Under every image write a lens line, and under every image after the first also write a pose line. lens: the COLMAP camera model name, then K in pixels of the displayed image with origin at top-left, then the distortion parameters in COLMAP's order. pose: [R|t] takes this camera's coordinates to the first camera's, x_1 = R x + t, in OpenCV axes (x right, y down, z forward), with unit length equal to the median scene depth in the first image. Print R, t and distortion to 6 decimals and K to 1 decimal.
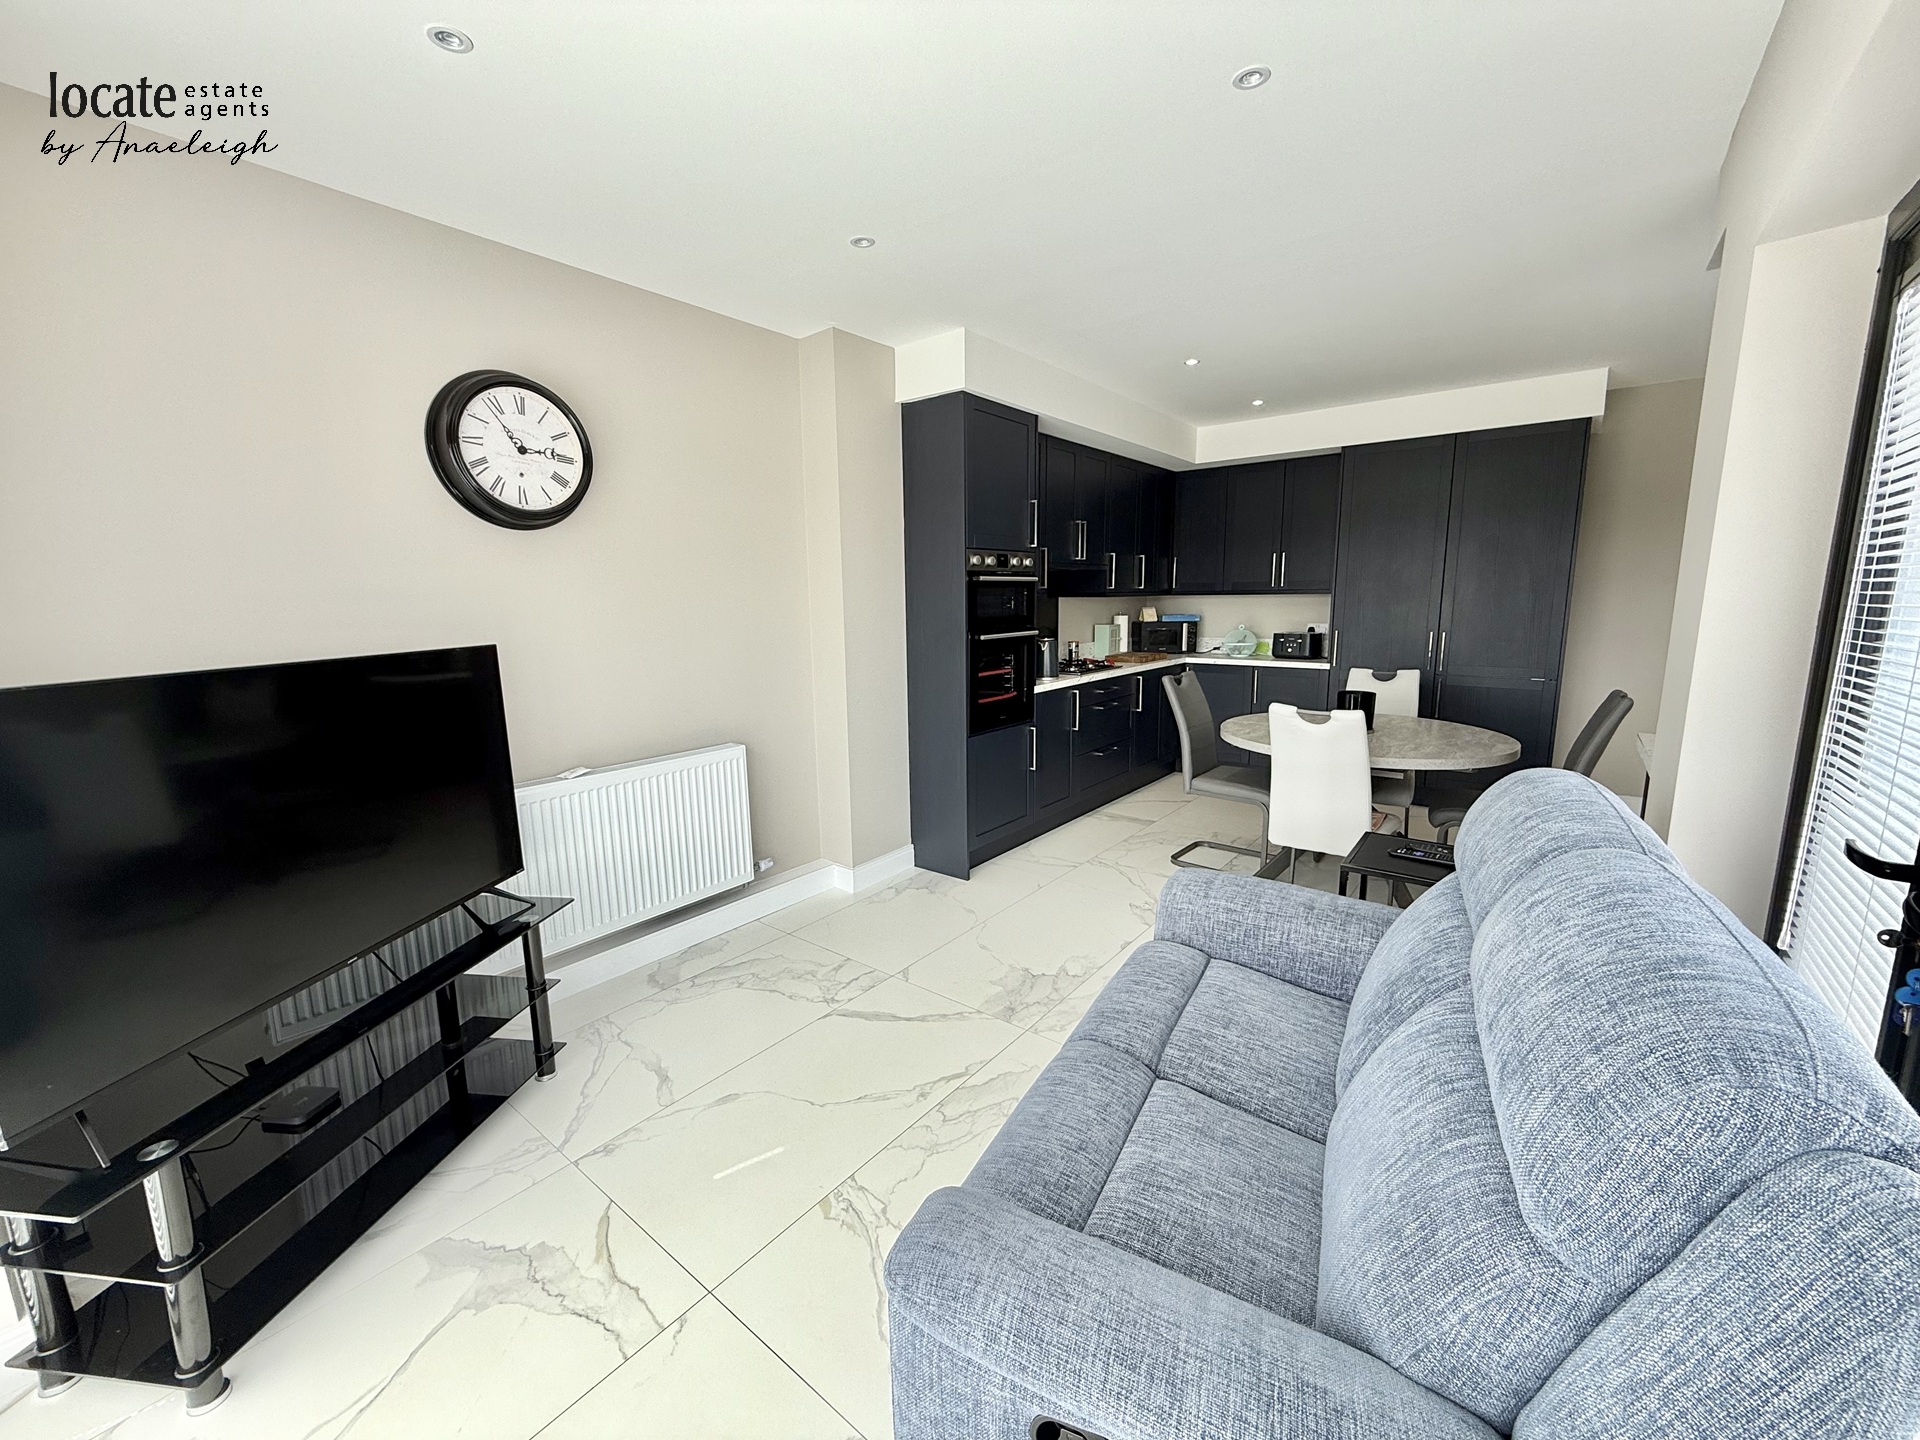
lens RADIAL K [[763.1, 0, 960.4], [0, 763.1, 721.8], [0, 0, 1]] dist [-0.003855, 0.000004]
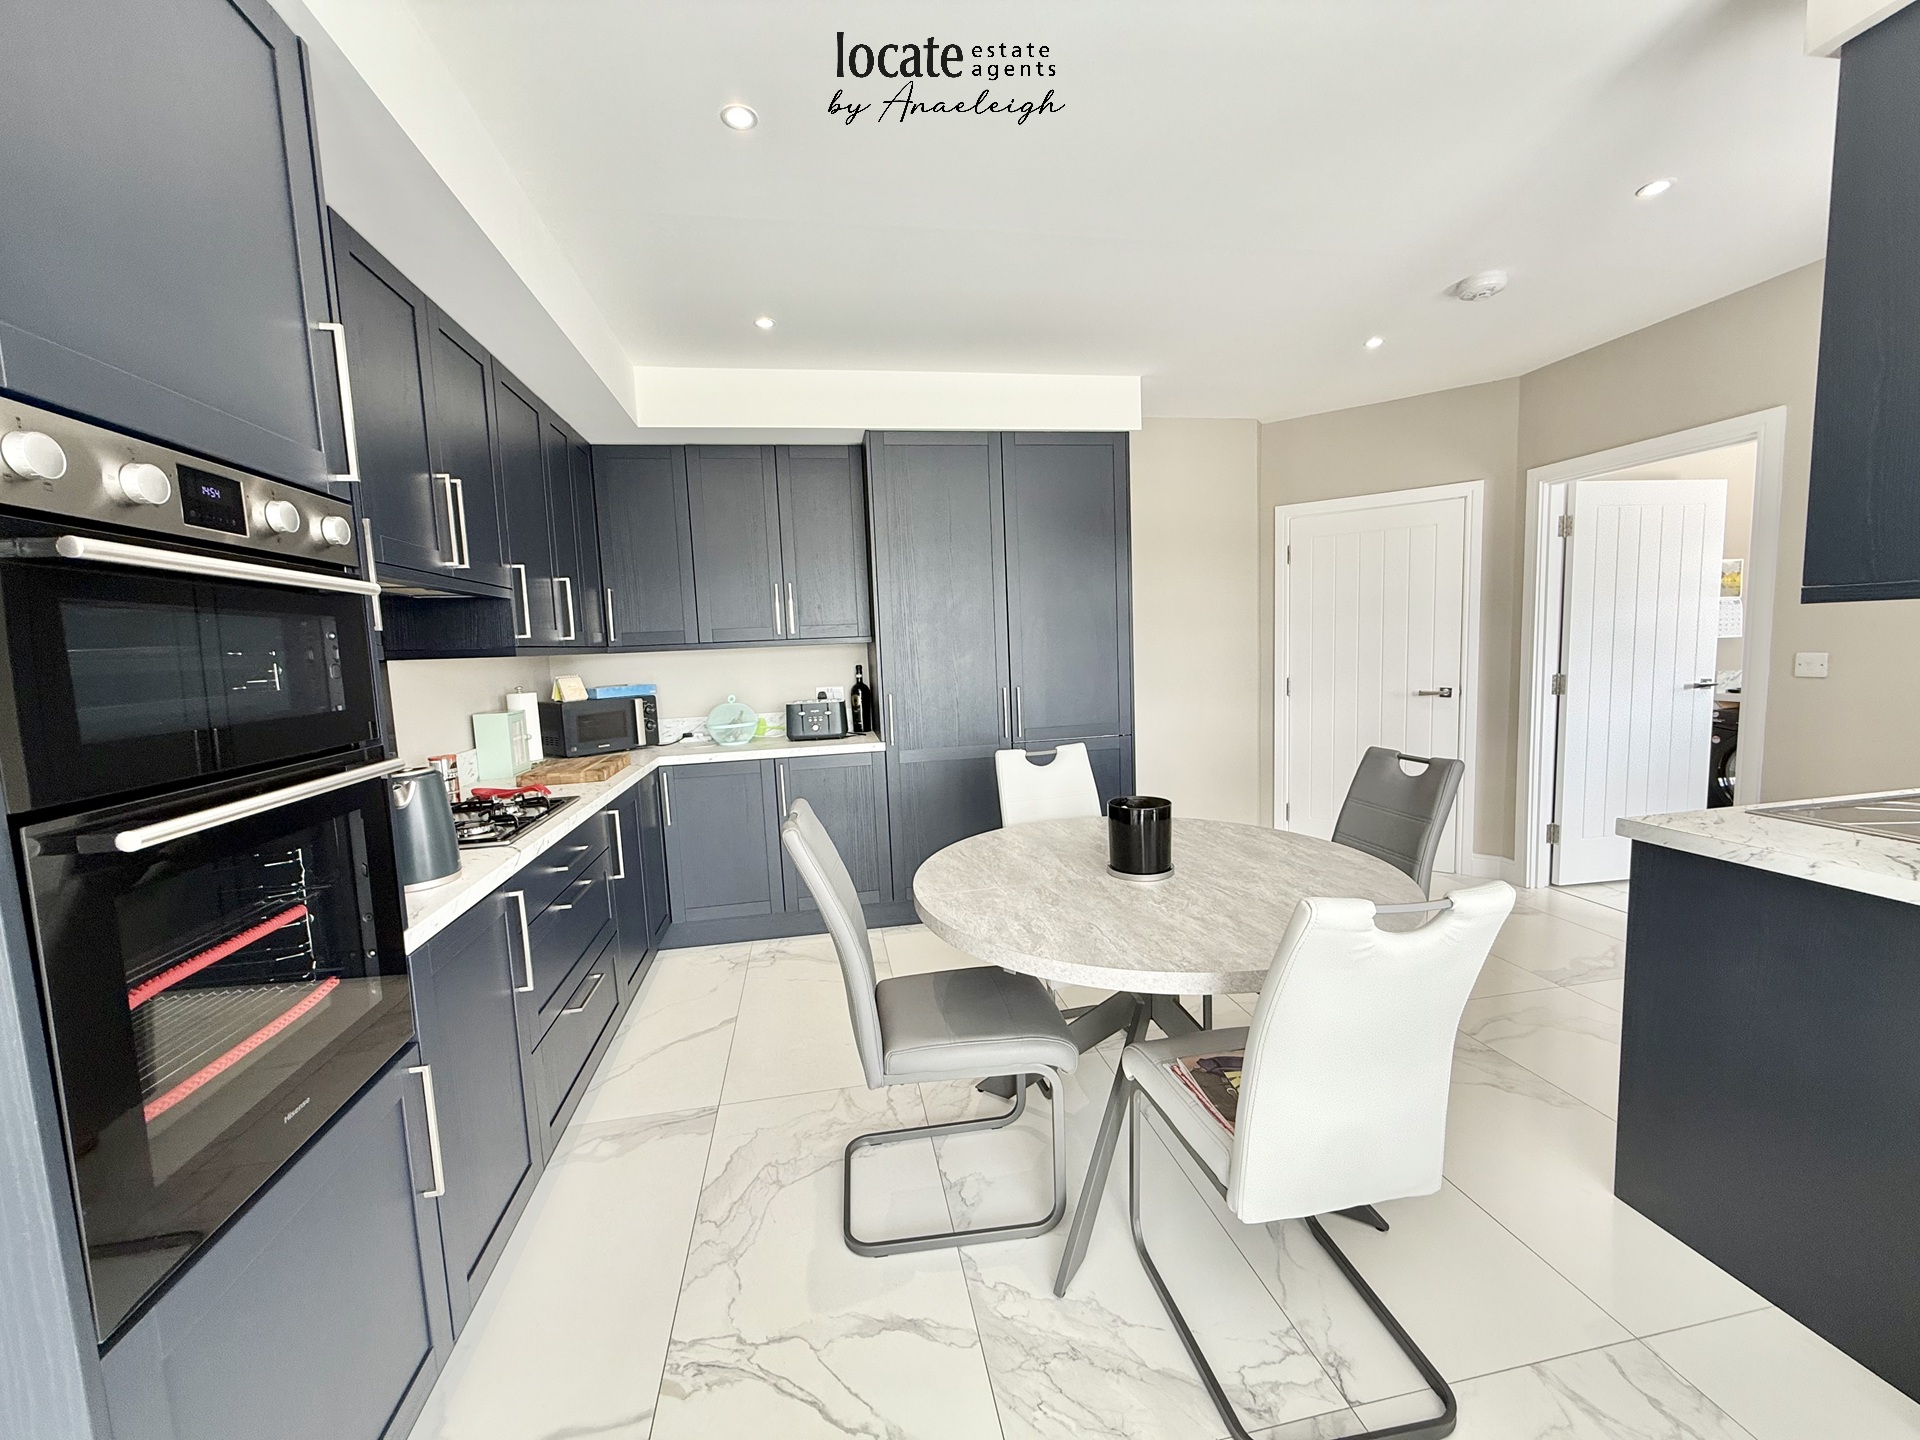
lens RADIAL K [[760.8, 0, 953.5], [0, 760.8, 721.5], [0, 0, 1]] dist [-0.000864, 0.000294]
pose [[0.664949, -0.091705, 0.741237, 0.023262], [0.156139, 0.987573, -0.017888, -0.088258], [-0.730386, 0.127630, 0.671005, 0.594489]]
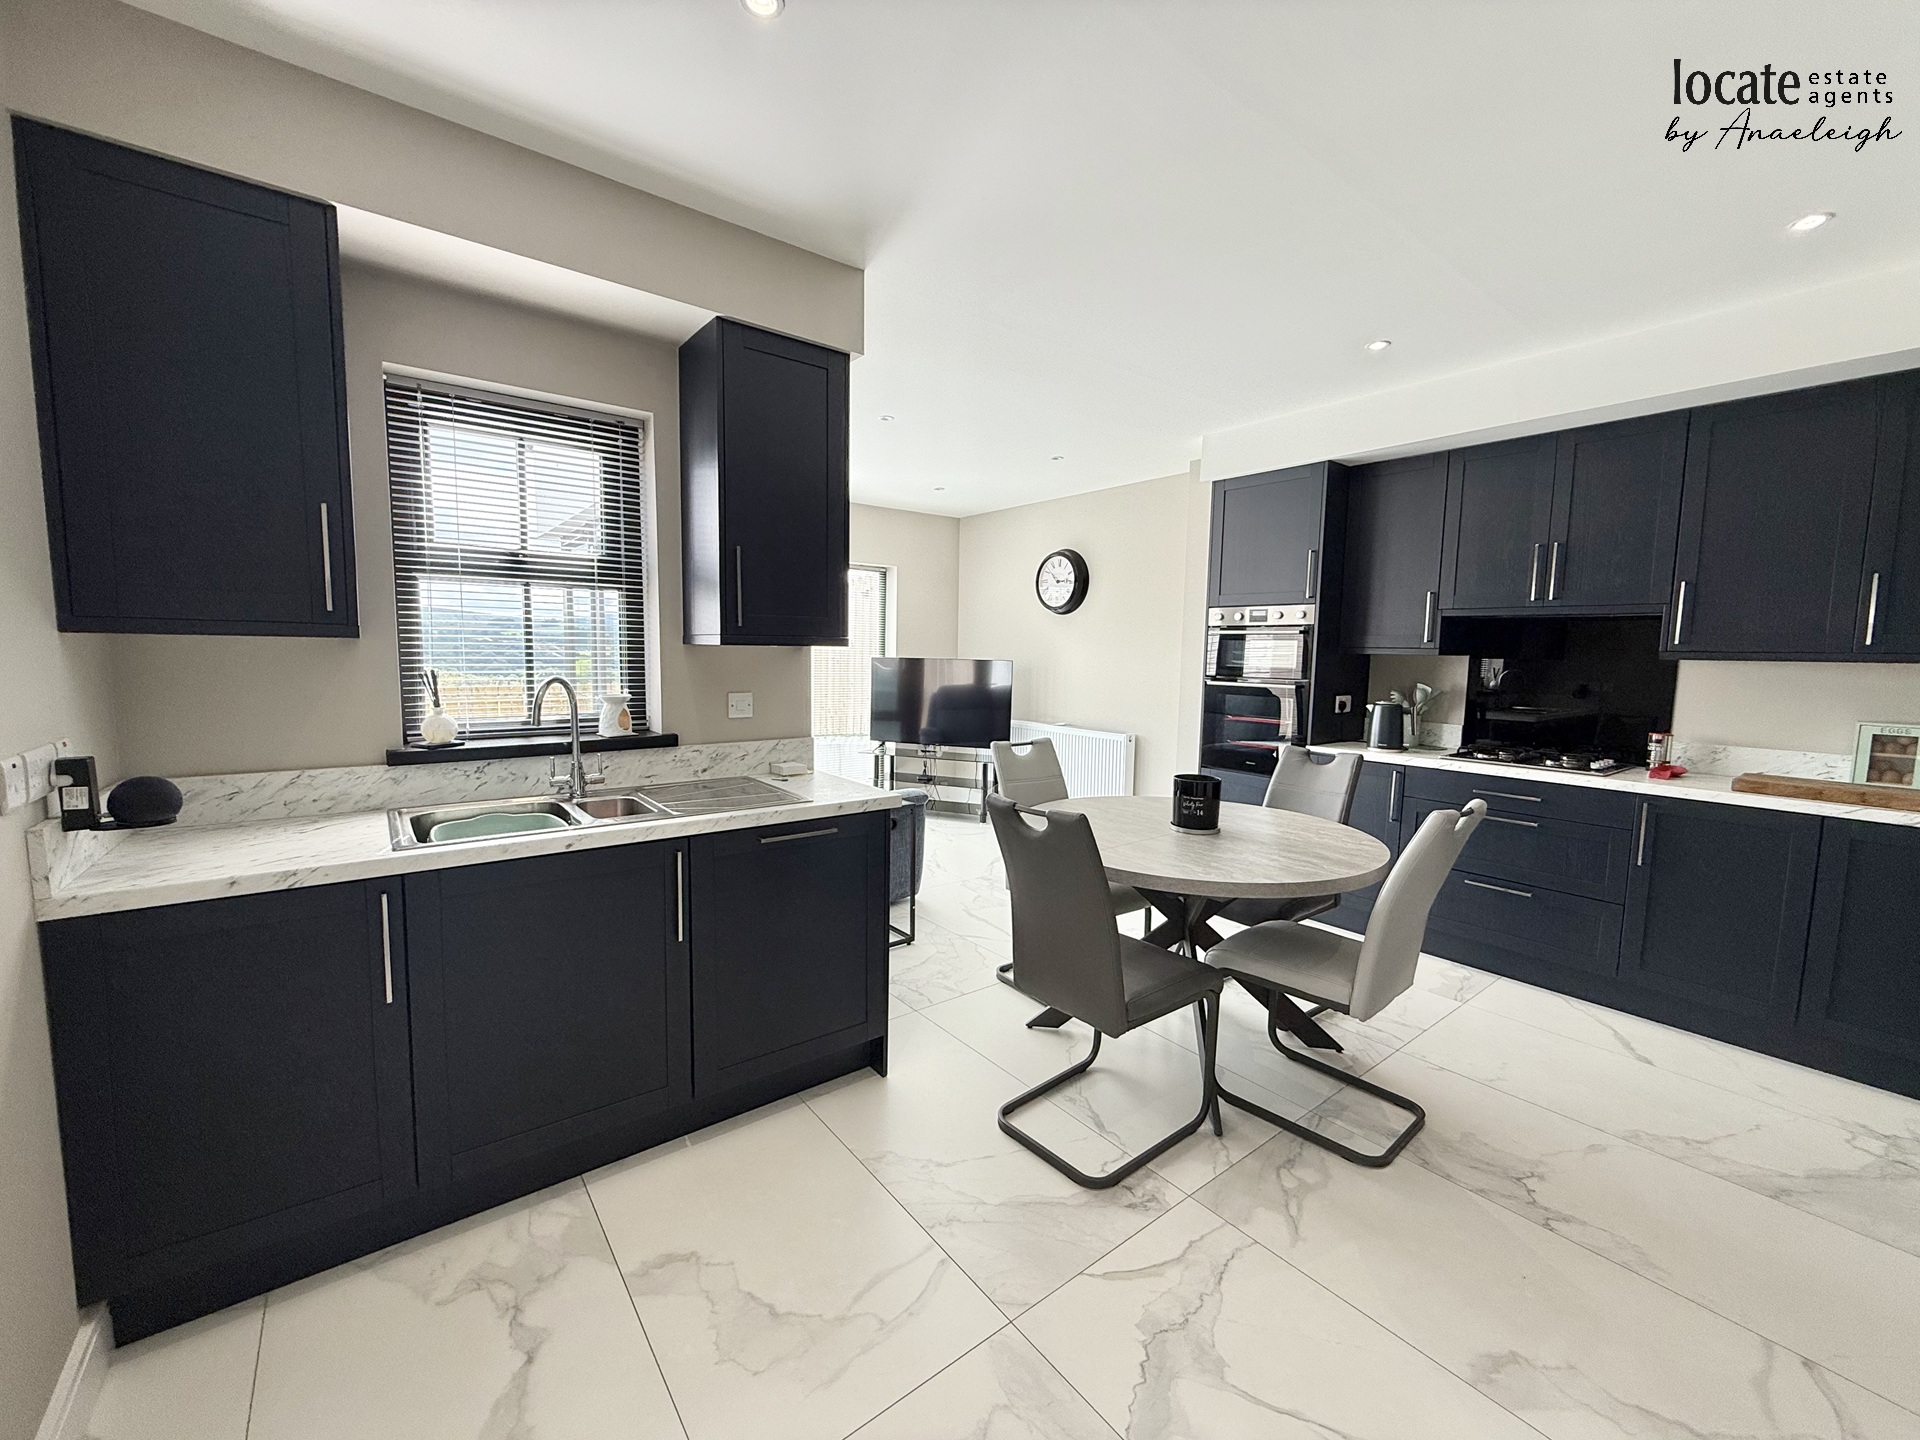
lens RADIAL K [[760.8, 0, 953.5], [0, 760.8, 721.5], [0, 0, 1]] dist [-0.000864, 0.000294]
pose [[-0.249647, 0.103476, -0.962792, 1.058632], [-0.174276, 0.973238, 0.149788, -0.135103], [0.952525, 0.205186, -0.224932, 0.766251]]
